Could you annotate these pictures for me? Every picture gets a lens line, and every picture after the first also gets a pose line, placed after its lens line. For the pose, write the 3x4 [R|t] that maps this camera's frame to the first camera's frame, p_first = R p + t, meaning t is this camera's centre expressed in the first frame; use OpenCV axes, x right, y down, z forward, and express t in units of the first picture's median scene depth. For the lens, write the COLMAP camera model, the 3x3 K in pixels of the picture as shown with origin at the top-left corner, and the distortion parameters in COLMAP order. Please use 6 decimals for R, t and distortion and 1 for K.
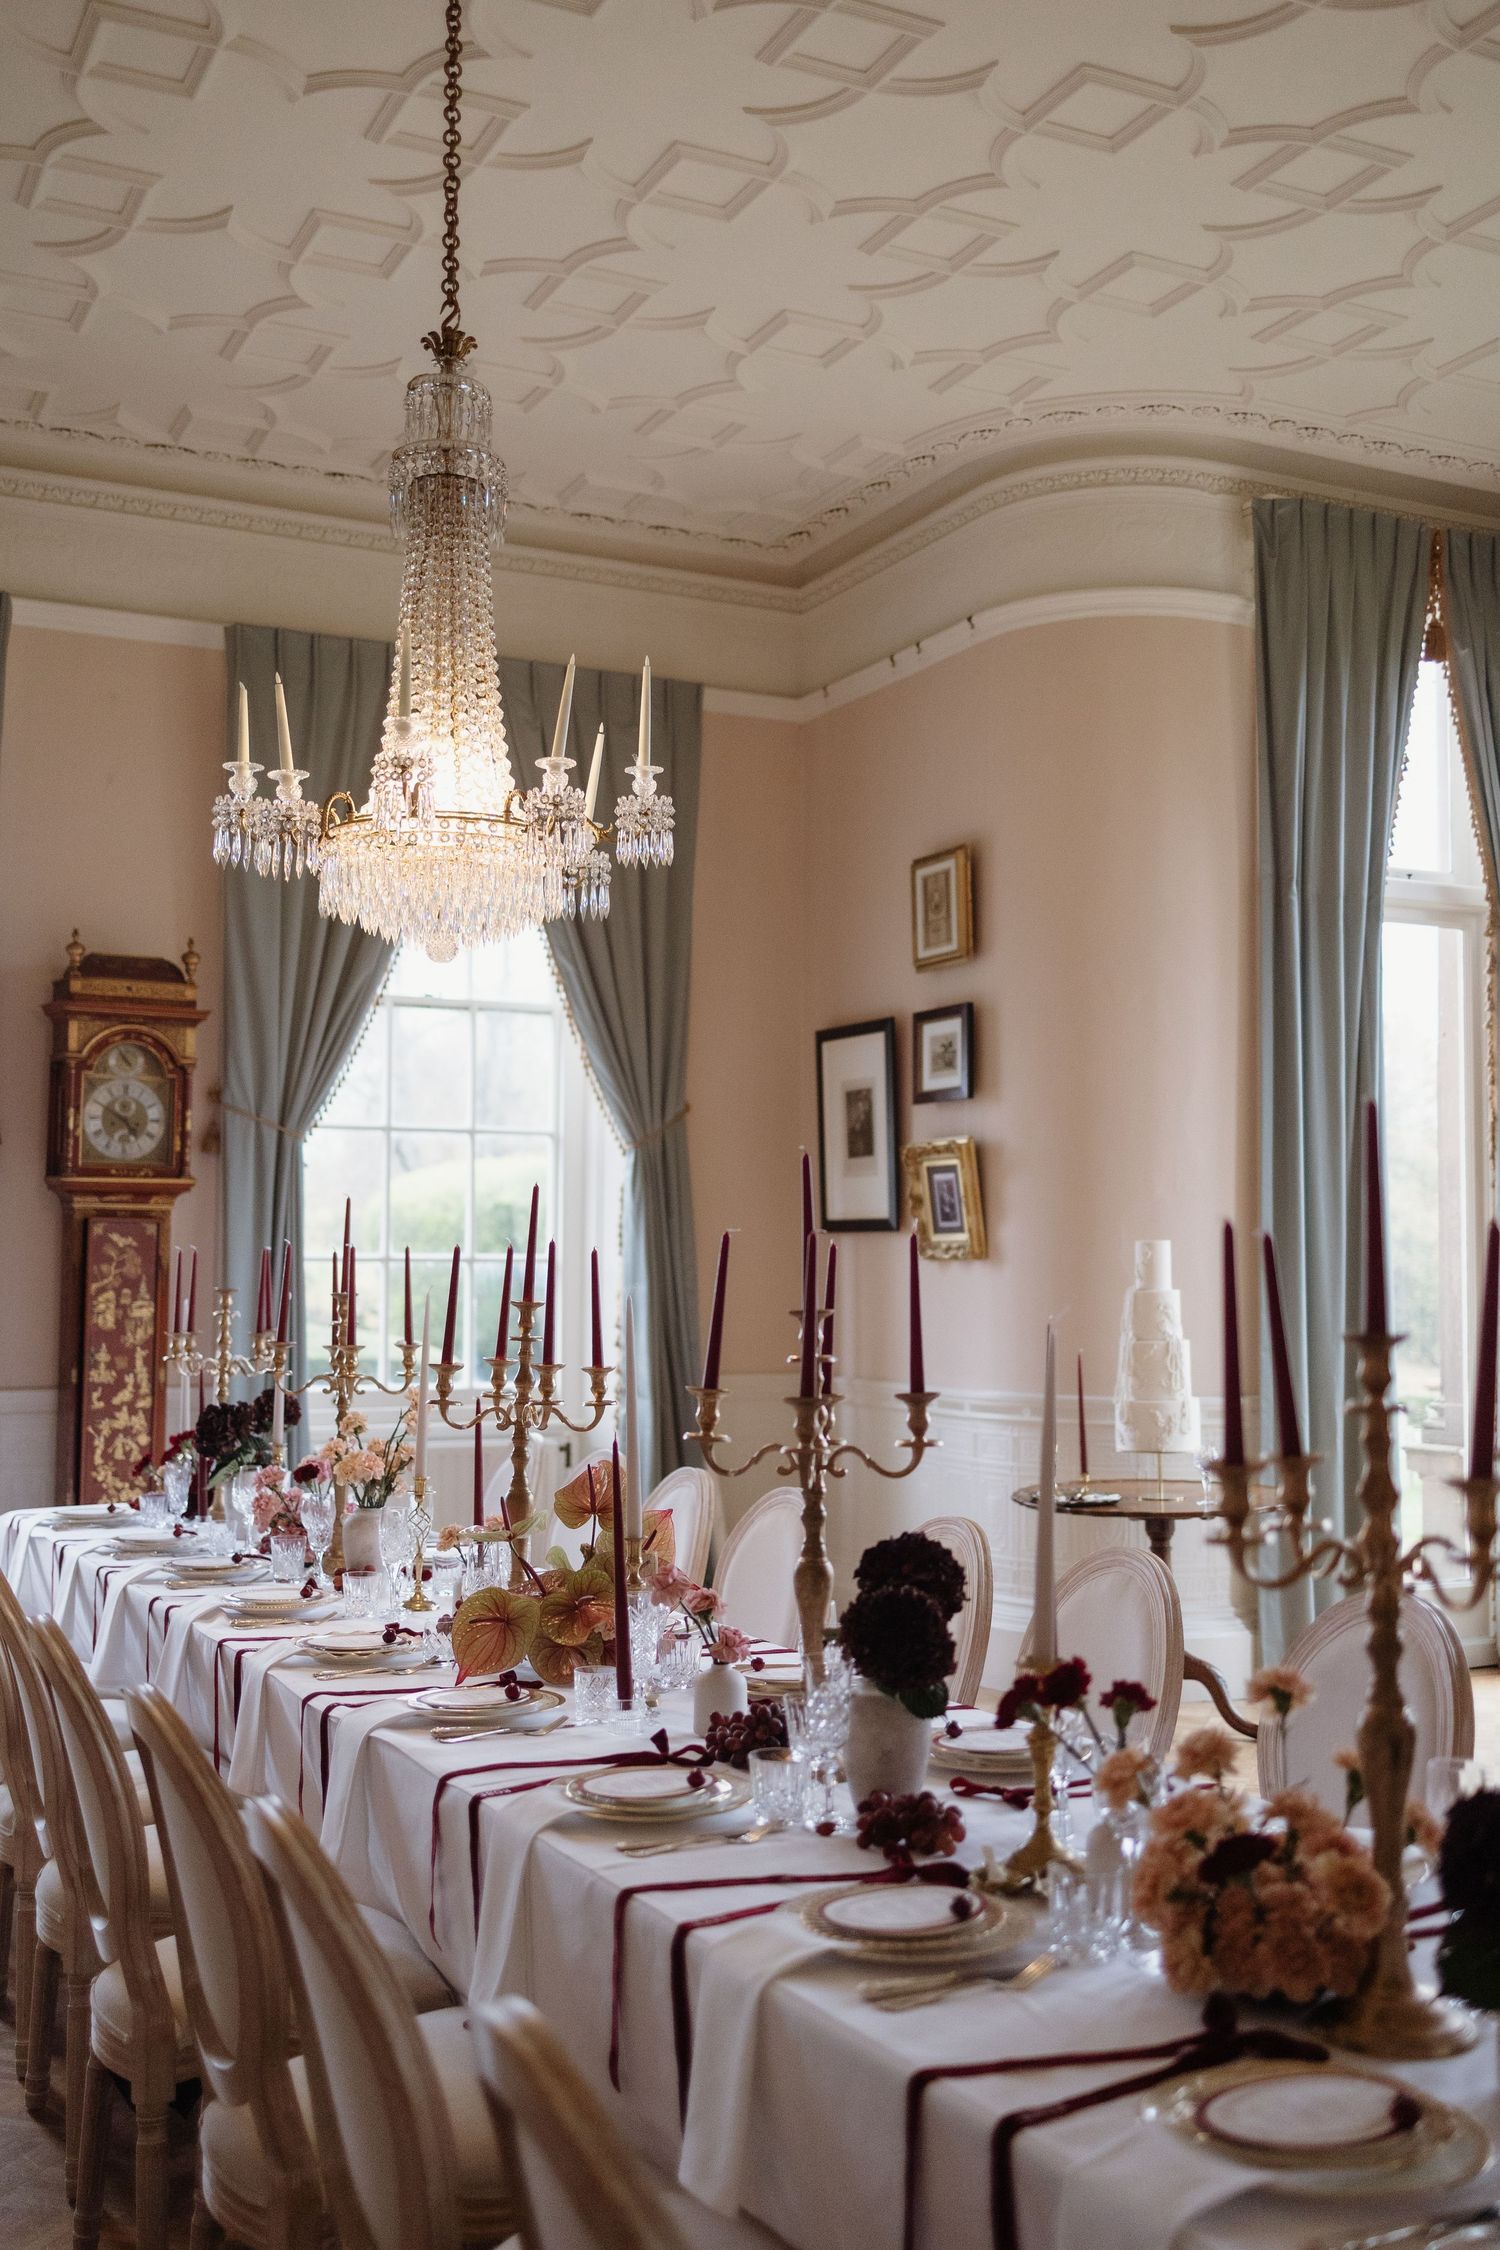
lens RADIAL K [[2262.5, 0, 723.5], [0, 2262.5, 1109.6], [0, 0, 1]] dist [0.025109, 0.001871]
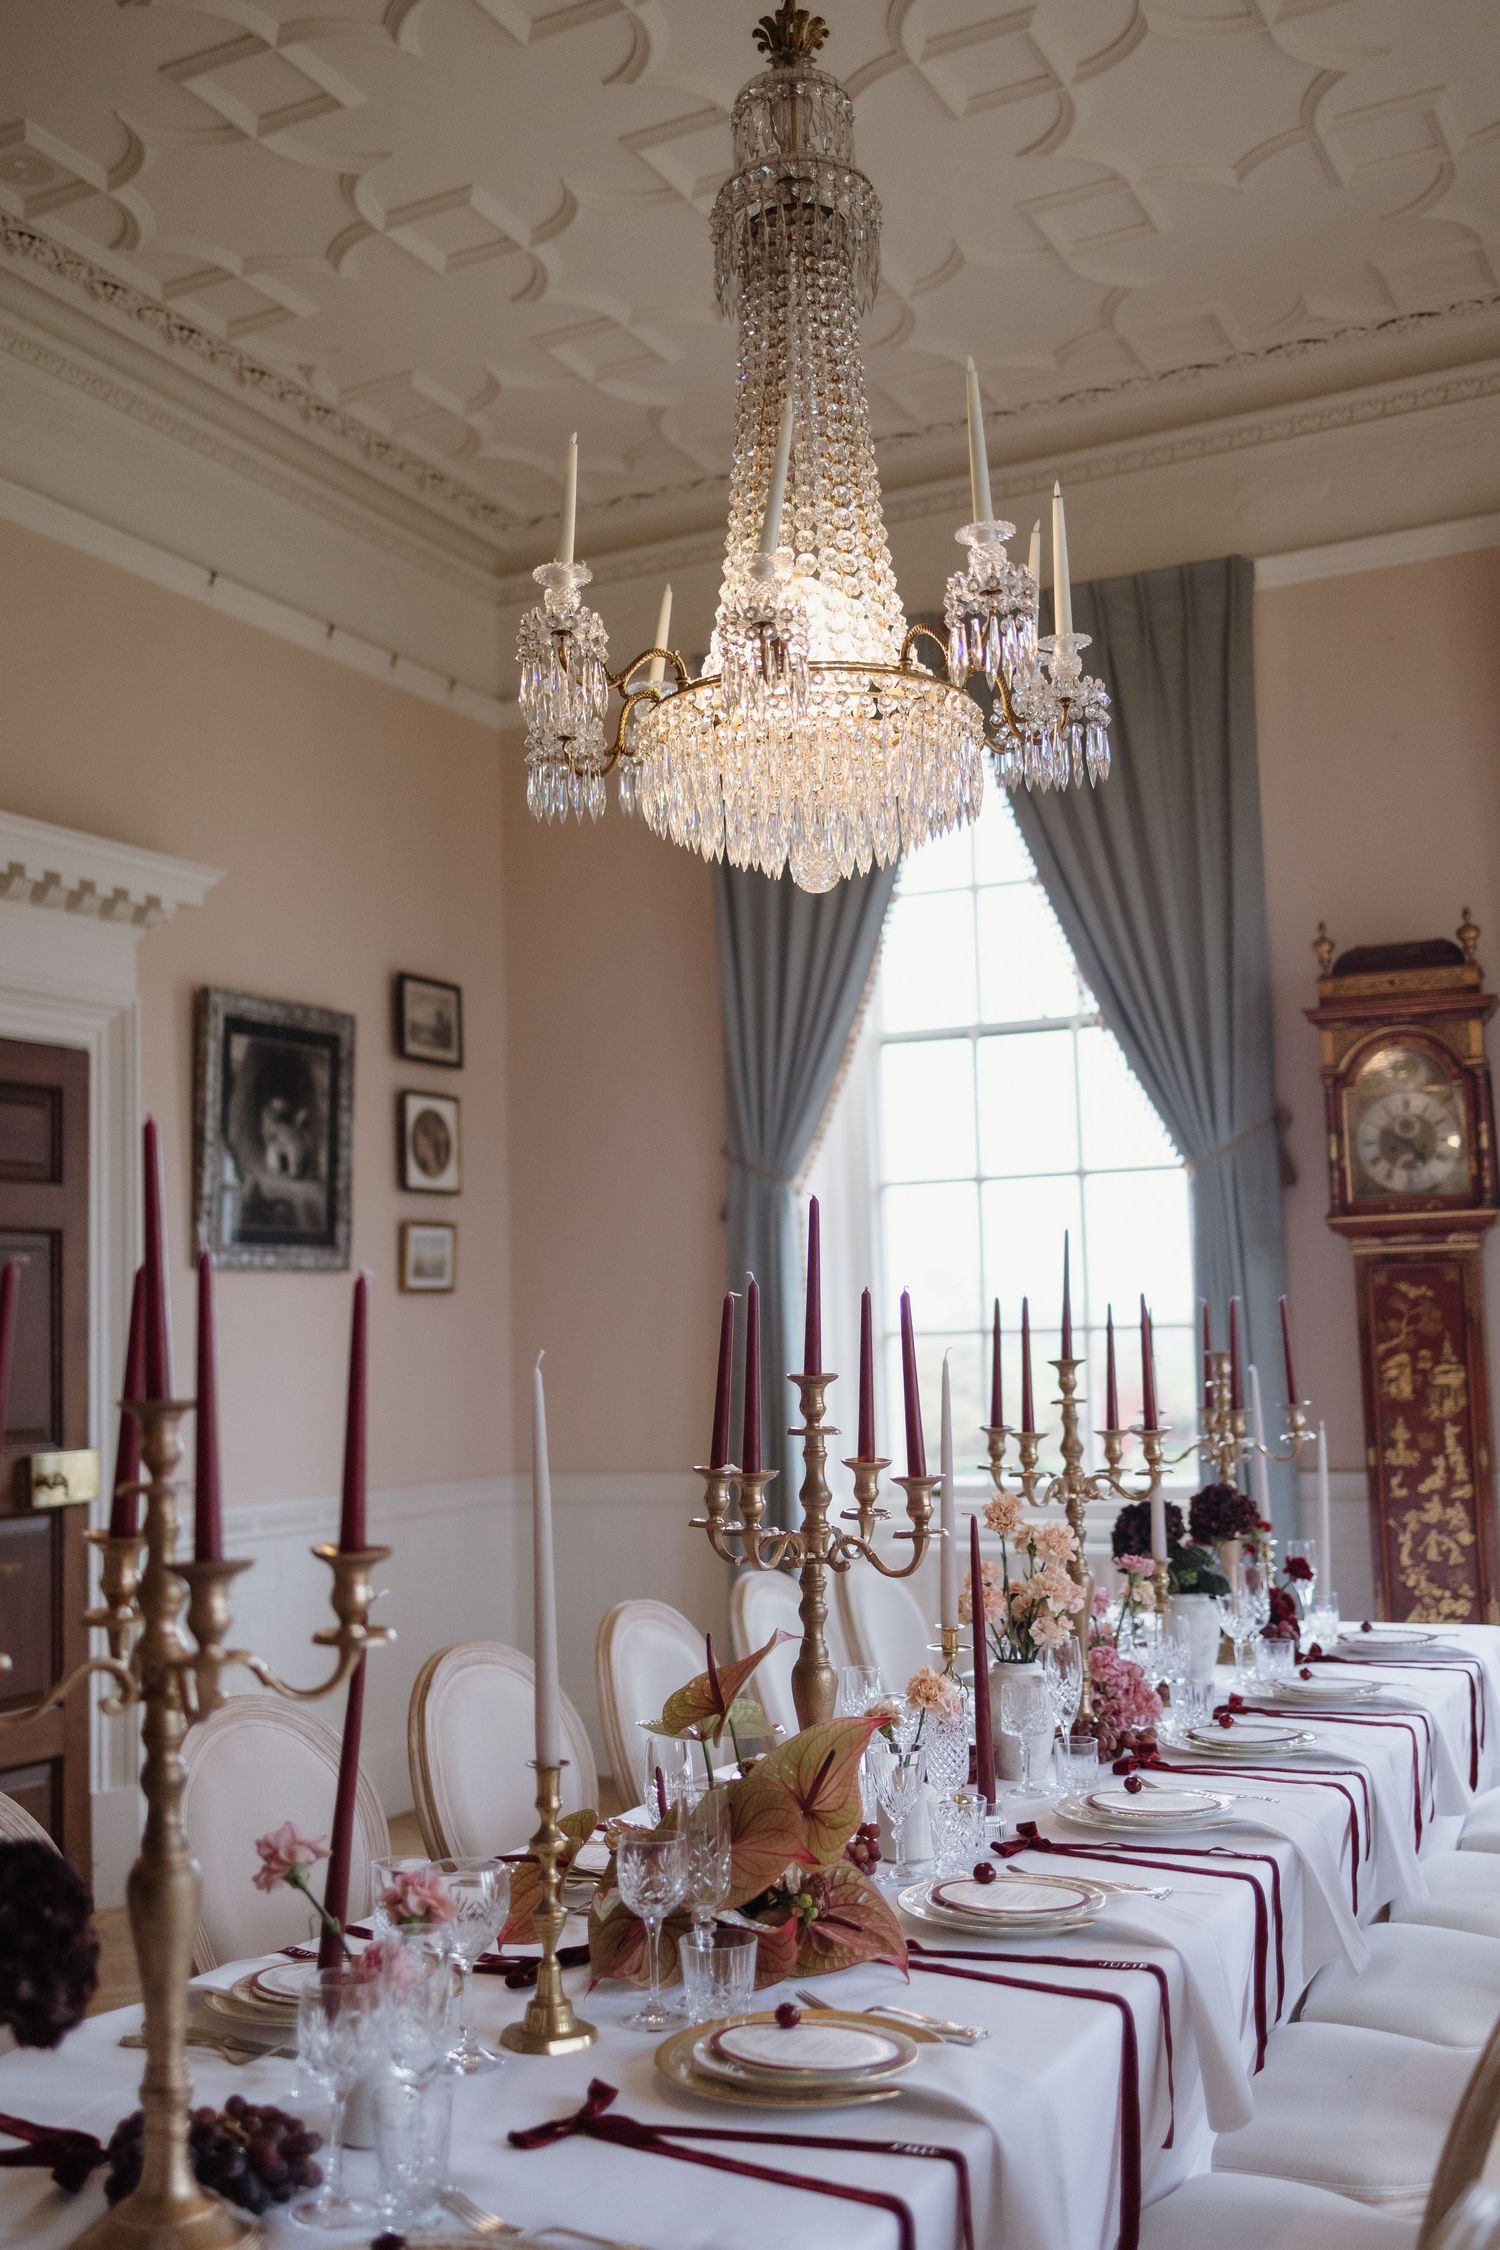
lens RADIAL K [[2226.3, 0, 748.7], [0, 2226.3, 1140.8], [0, 0, 1]] dist [0.027736, -0.001765]
pose [[0.608319, -0.096827, -0.787764, 0.225498], [0.086262, 0.994717, -0.055652, 0.028266], [0.788991, -0.034100, 0.613458, 0.322169]]
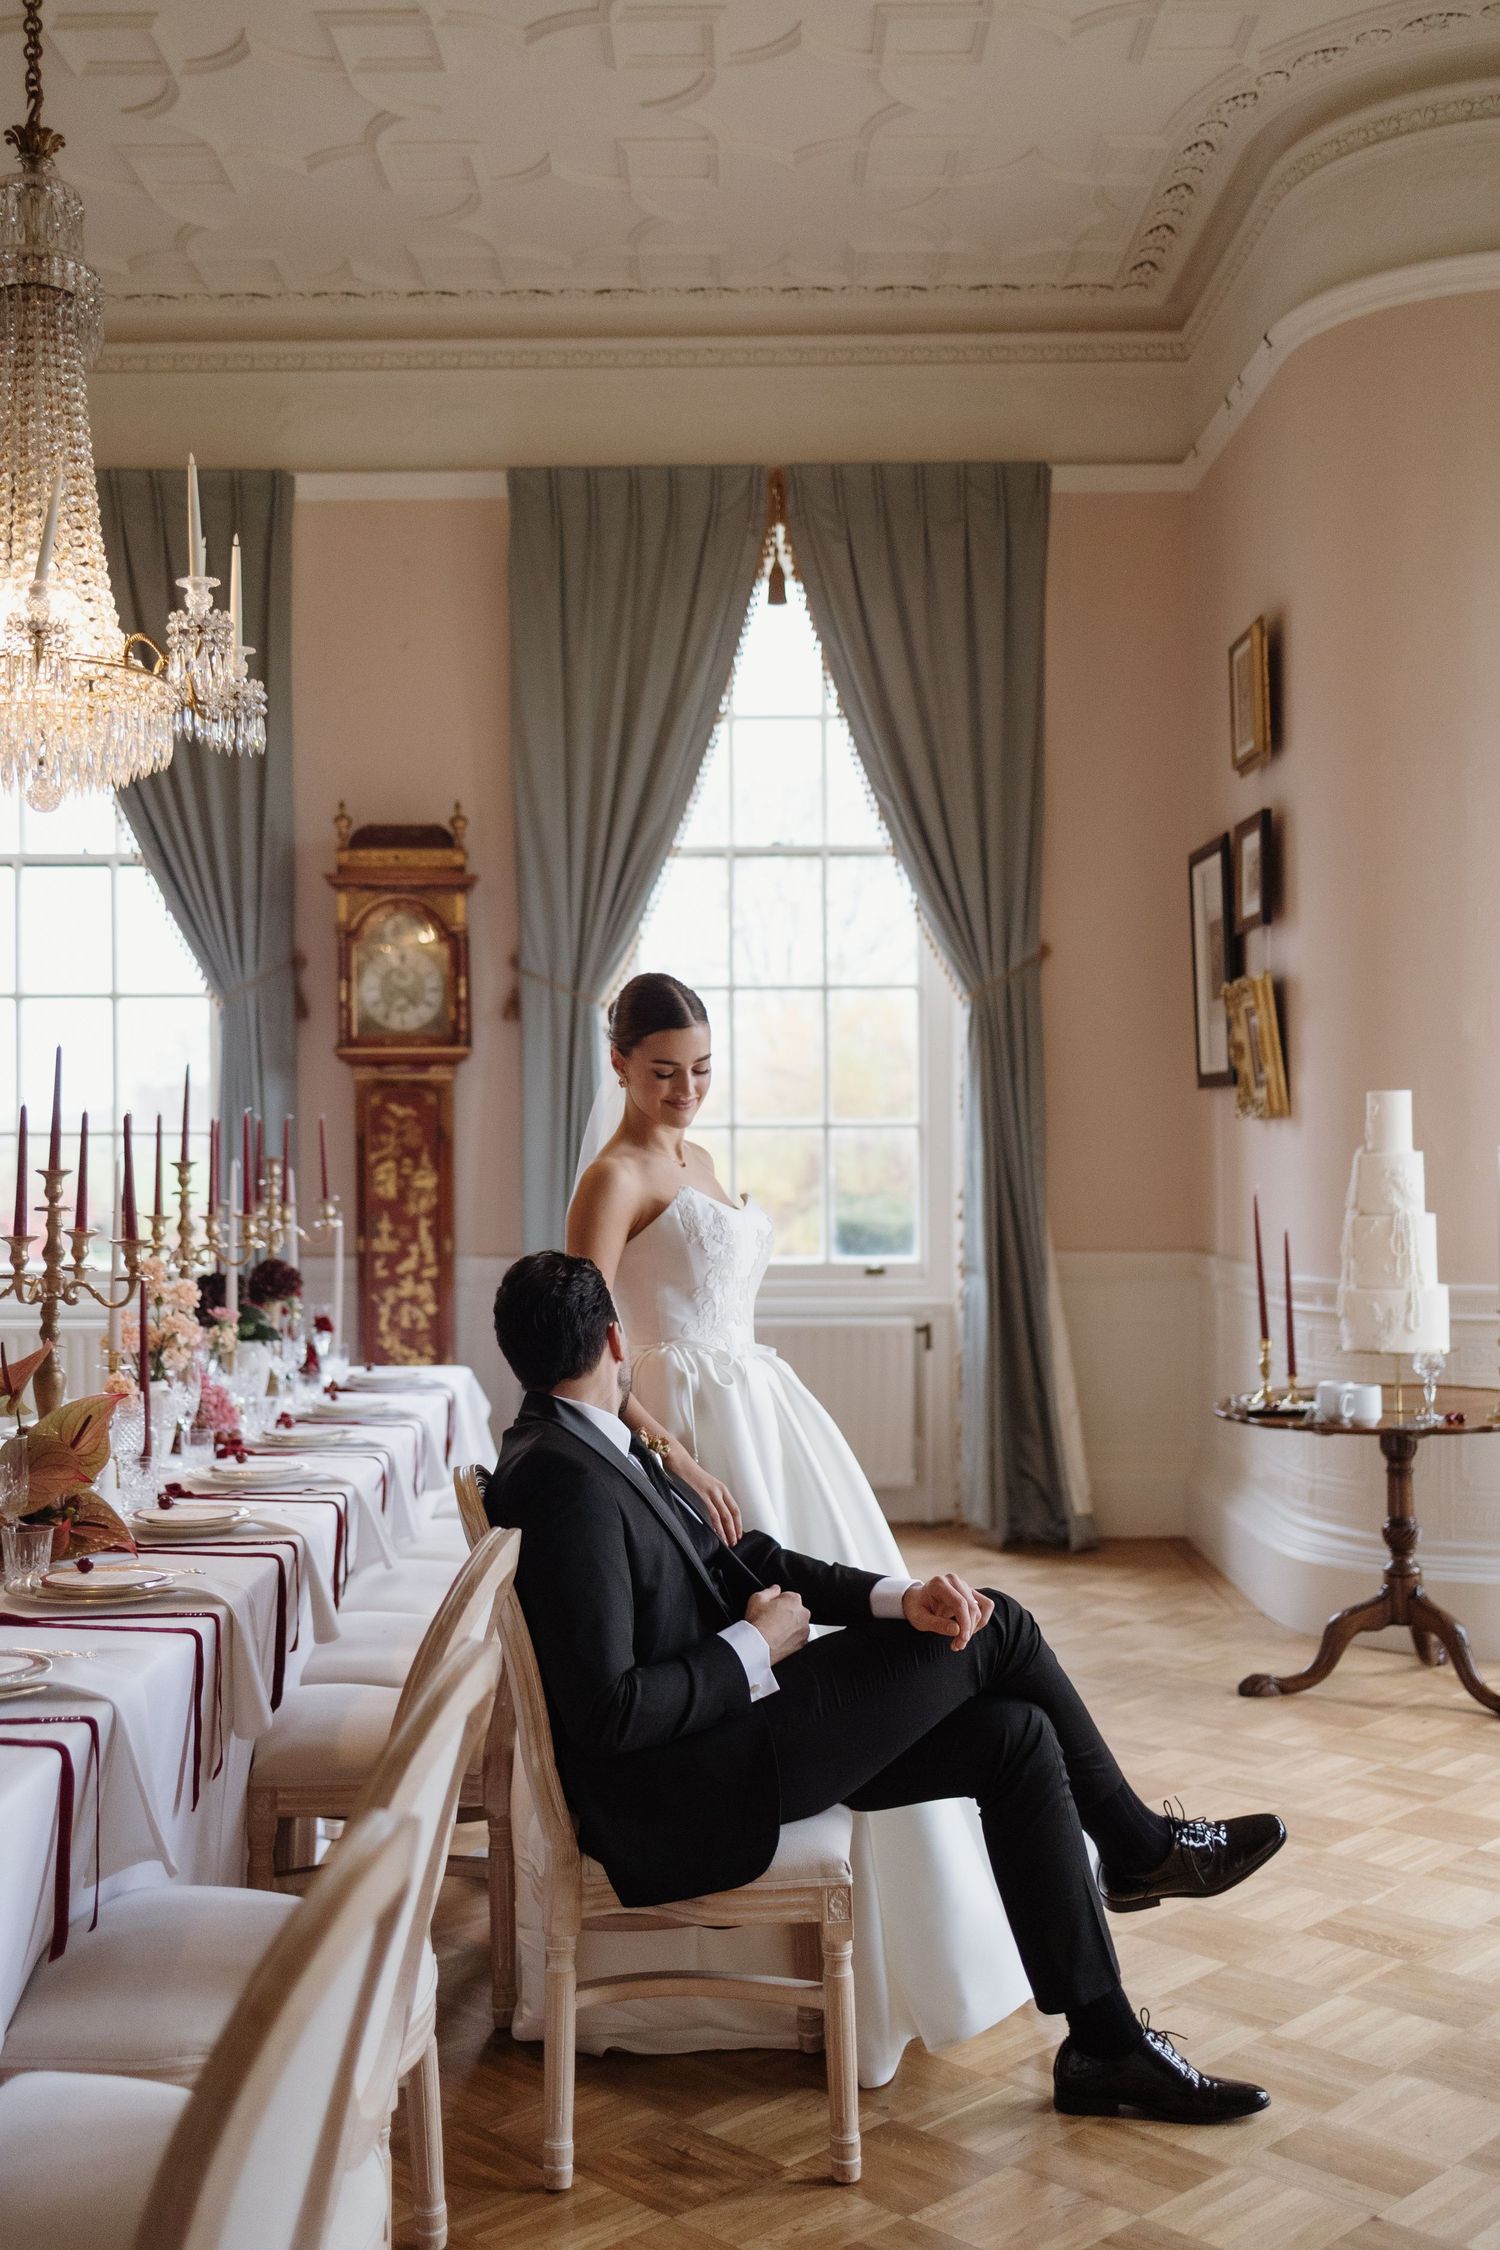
lens RADIAL K [[2343.4, 0, 701.2], [0, 2343.4, 1135.3], [0, 0, 1]] dist [0.024005, -0.013443]
pose [[0.891470, -0.010318, -0.452962, 0.321724], [0.041244, 0.997438, 0.058450, 0.013554], [0.451199, -0.070788, 0.889612, 0.137656]]
